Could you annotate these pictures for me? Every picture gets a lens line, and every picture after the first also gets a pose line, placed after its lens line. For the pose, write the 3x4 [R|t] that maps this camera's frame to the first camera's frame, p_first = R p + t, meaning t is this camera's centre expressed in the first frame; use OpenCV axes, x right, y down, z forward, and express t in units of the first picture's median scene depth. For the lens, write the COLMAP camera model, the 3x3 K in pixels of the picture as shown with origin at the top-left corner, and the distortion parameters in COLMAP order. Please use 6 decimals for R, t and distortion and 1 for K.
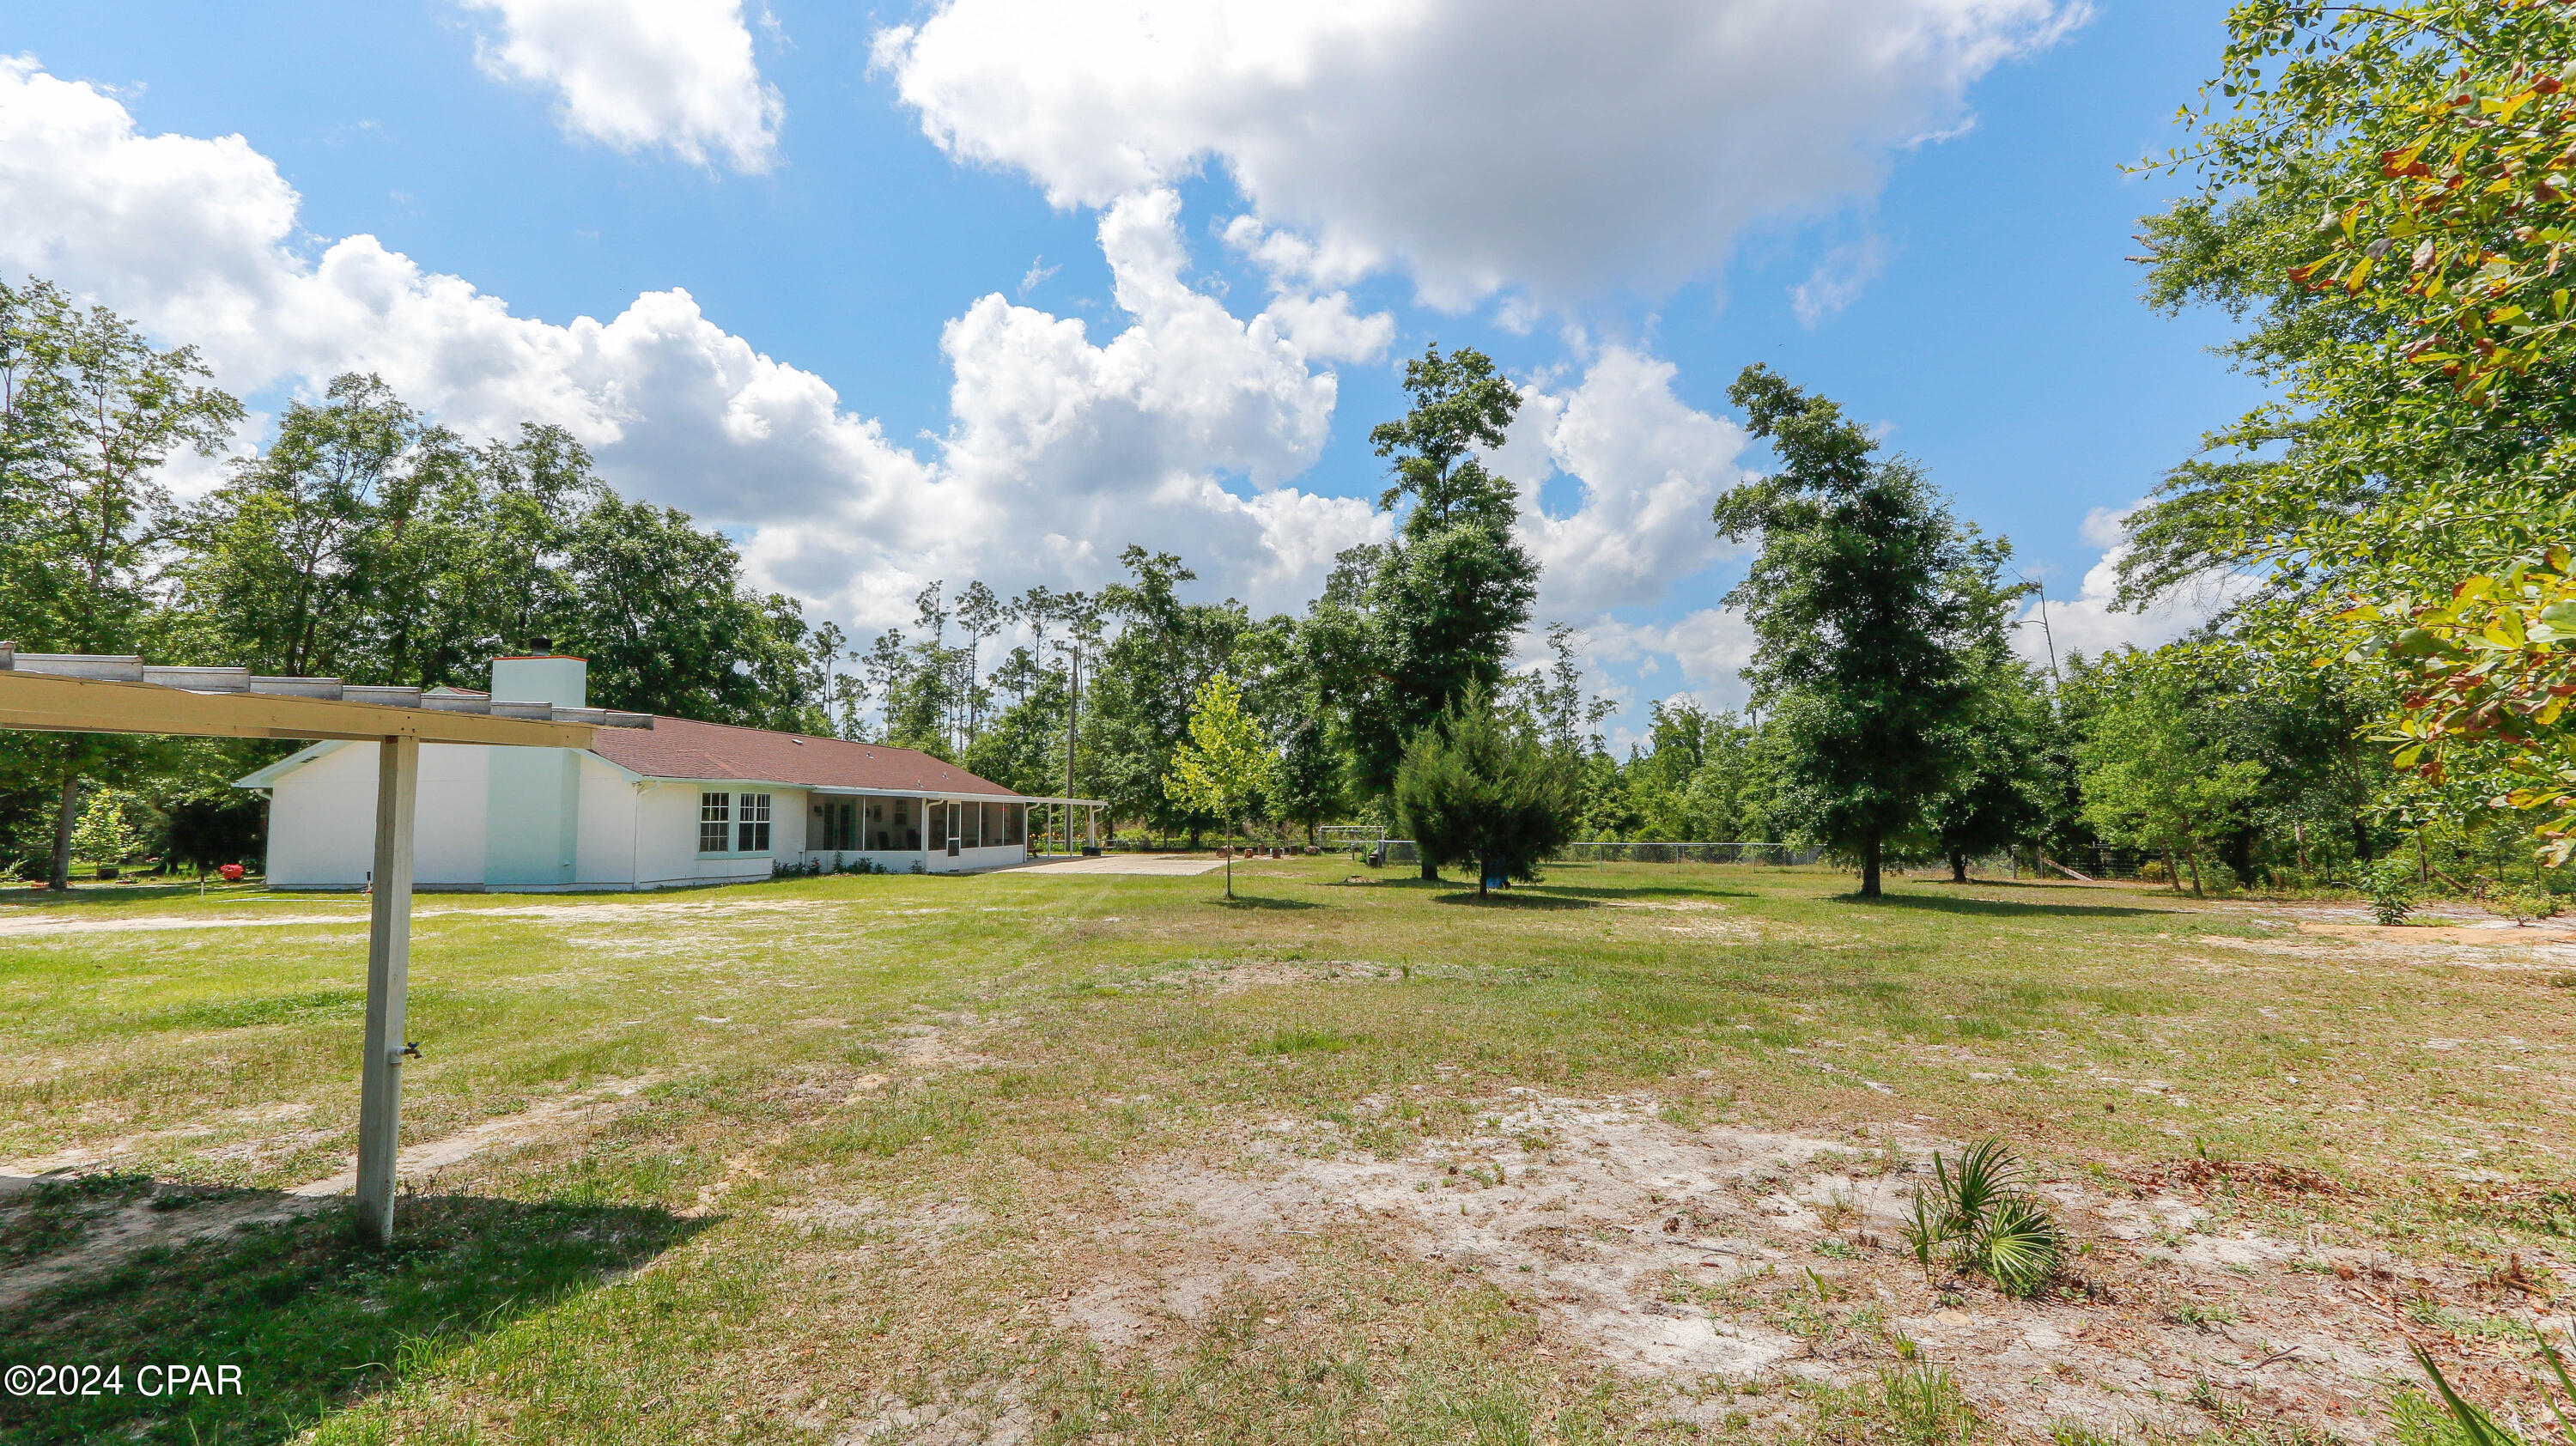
lens RADIAL K [[1178.6, 0, 1288.0], [0, 1178.6, 723.0], [0, 0, 1]] dist [0.028698, -0.008799]
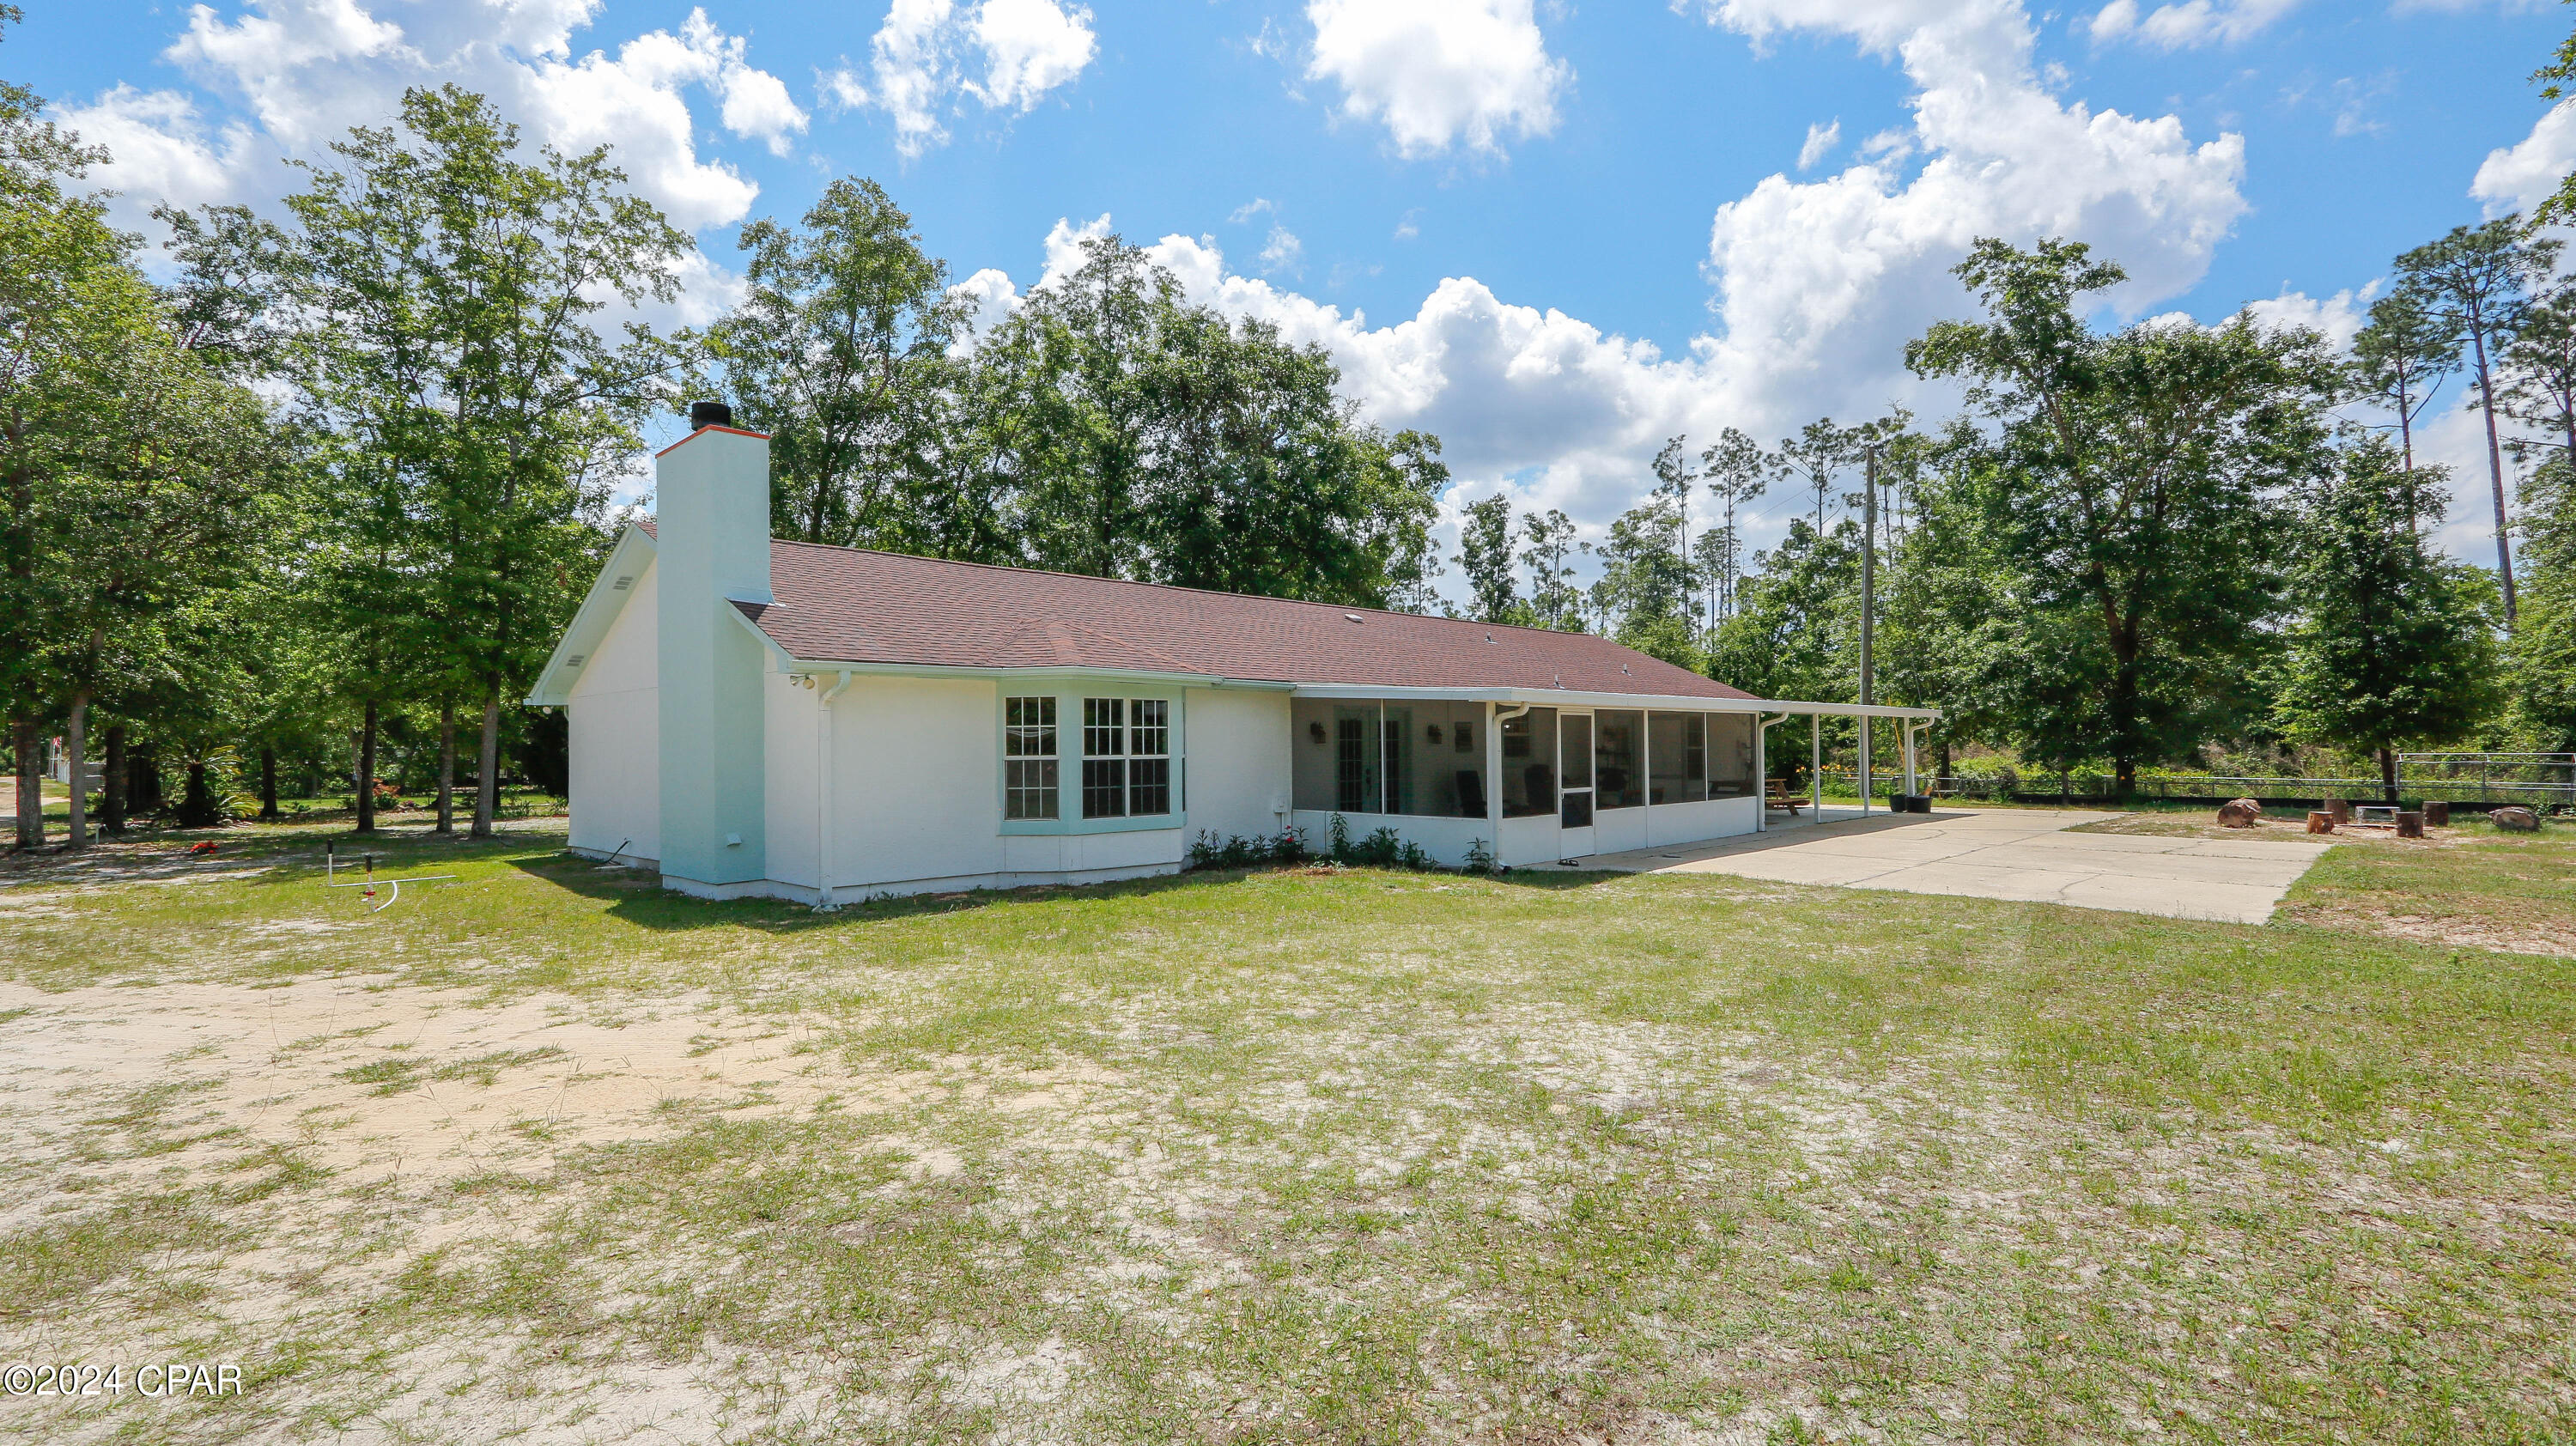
lens RADIAL K [[1101.0, 0, 1288.0], [0, 1101.0, 723.0], [0, 0, 1]] dist [0.001465, 0.000249]
pose [[0.778694, -0.012482, -0.627279, -0.063871], [0.055372, 0.997268, 0.048894, 0.028460], [0.624955, -0.072808, 0.777258, 0.384722]]
